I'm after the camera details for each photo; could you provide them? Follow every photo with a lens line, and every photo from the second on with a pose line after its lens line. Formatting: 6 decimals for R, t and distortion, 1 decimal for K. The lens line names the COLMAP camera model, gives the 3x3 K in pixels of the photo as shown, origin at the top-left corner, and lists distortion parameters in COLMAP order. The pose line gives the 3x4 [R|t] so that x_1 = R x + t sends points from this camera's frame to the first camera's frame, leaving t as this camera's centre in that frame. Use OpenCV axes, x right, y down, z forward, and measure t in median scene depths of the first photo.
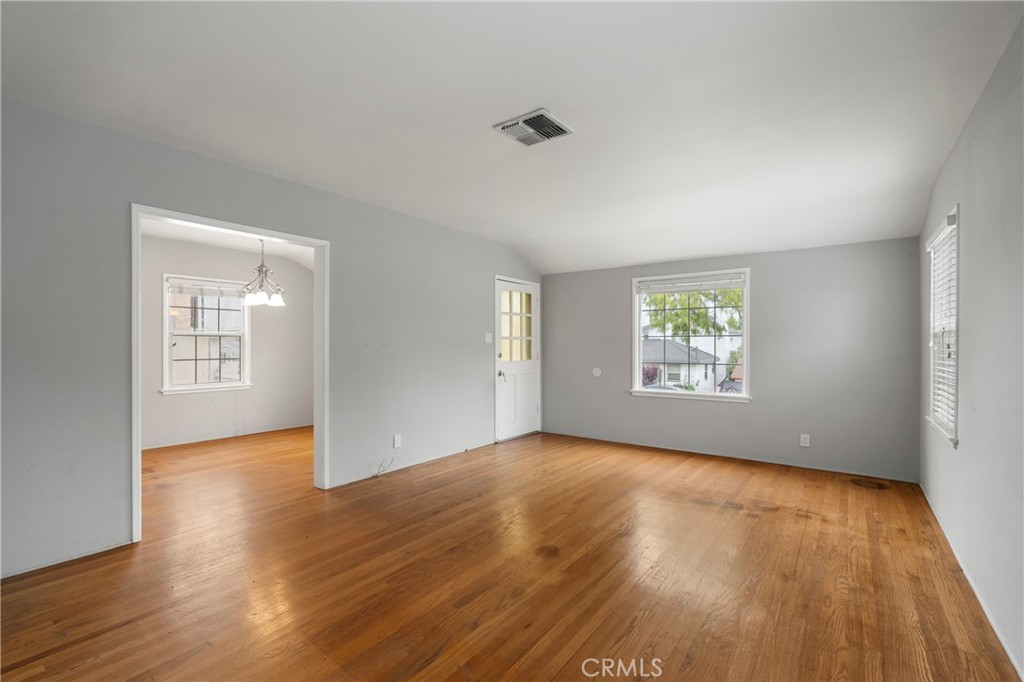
lens RADIAL K [[460.6, 0, 512.1], [0, 460.6, 343.5], [0, 0, 1]] dist [-0.001534, -0.000394]
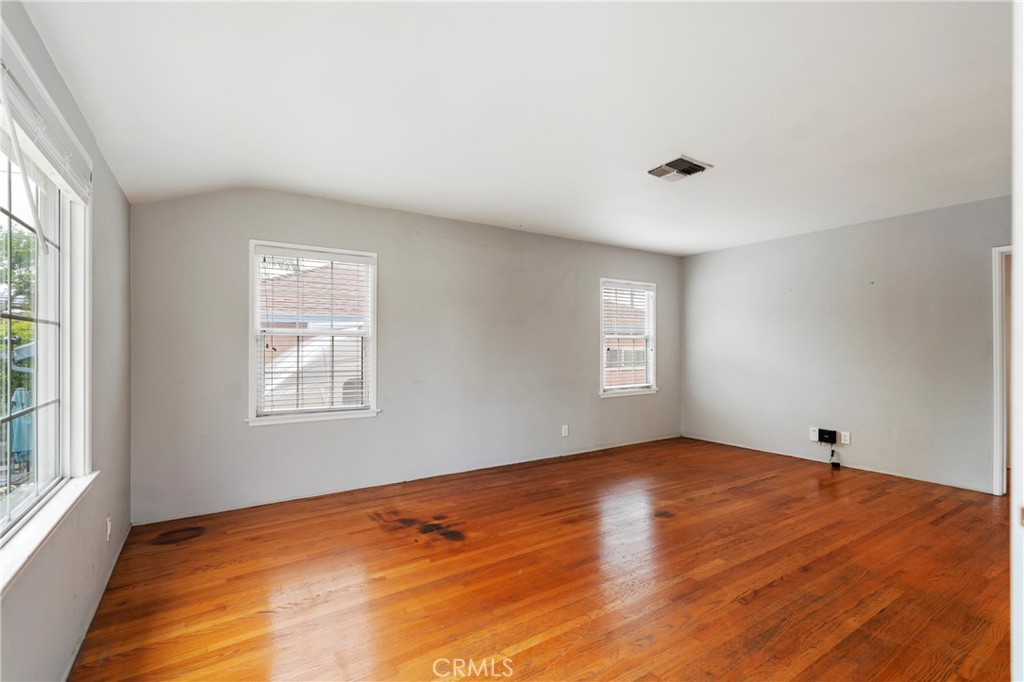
lens RADIAL K [[460.6, 0, 510.5], [0, 460.6, 346.0], [0, 0, 1]] dist [-0.001534, -0.000394]
pose [[-0.935607, -0.000889, 0.353041, 0.023698], [-0.001800, 0.999996, -0.002250, 0.001171], [-0.353037, -0.002741, -0.935605, 2.034919]]
